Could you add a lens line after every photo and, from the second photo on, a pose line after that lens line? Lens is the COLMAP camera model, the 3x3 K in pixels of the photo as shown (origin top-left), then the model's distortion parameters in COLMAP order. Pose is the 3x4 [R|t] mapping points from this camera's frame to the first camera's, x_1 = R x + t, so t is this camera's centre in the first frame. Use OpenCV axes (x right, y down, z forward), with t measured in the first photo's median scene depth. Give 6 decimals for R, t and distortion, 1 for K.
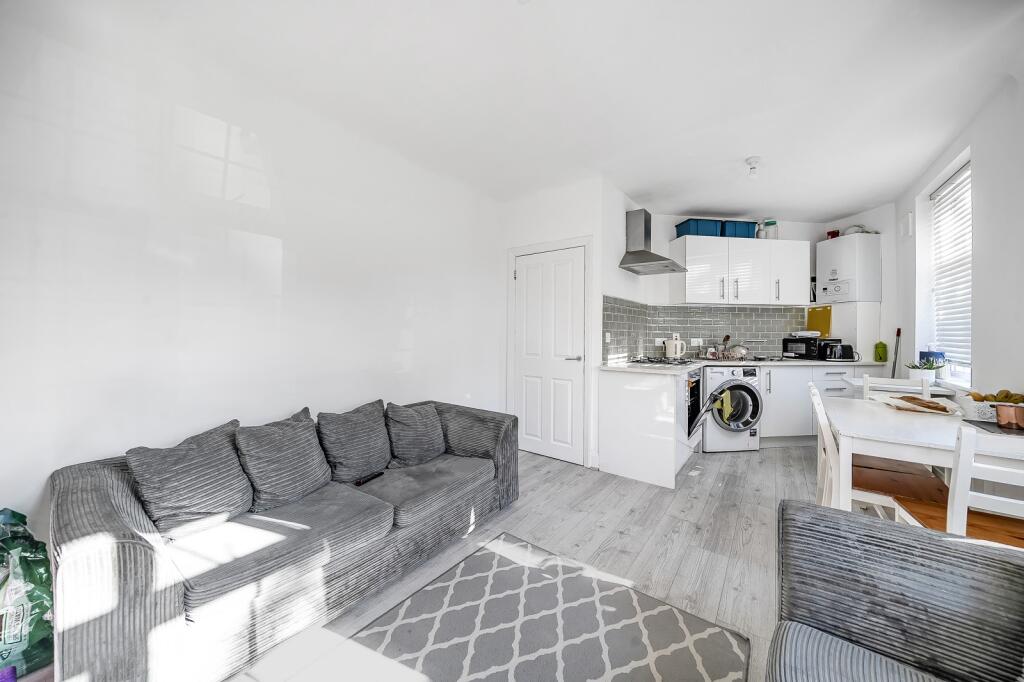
lens RADIAL K [[353.6, 0, 518.7], [0, 353.6, 335.1], [0, 0, 1]] dist [-0.002826, -0.000382]
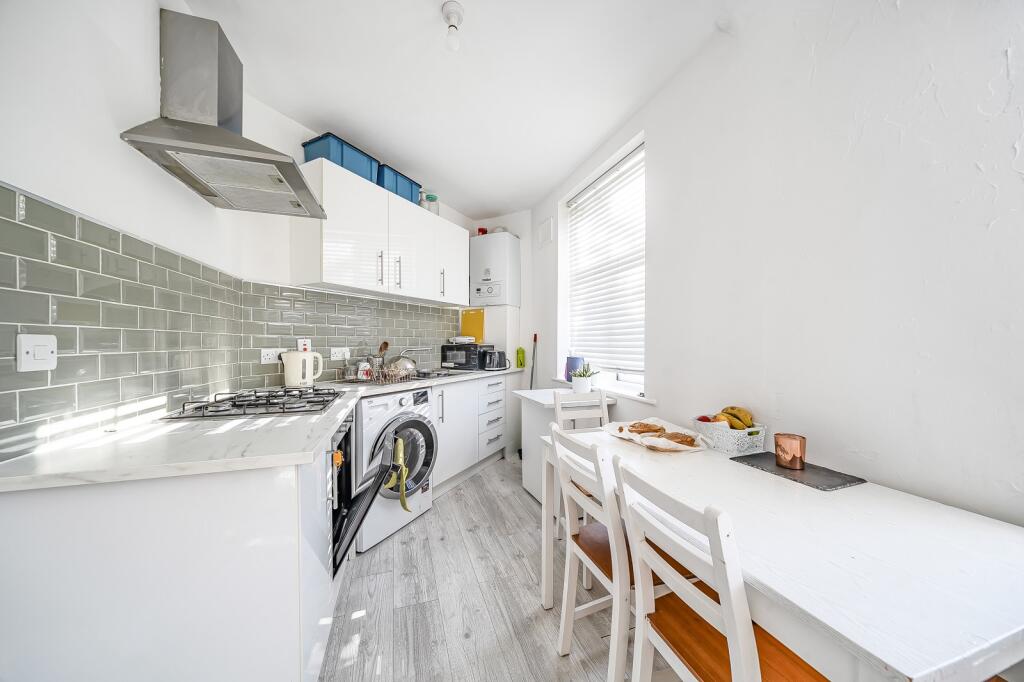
lens RADIAL K [[353.6, 0, 504.2], [0, 353.6, 341.4], [0, 0, 1]] dist [-0.002826, -0.000382]
pose [[0.596966, -0.005338, 0.802249, 0.211701], [0.006773, 0.999976, 0.001614, -0.000016], [-0.802238, 0.004470, 0.596987, 0.471725]]
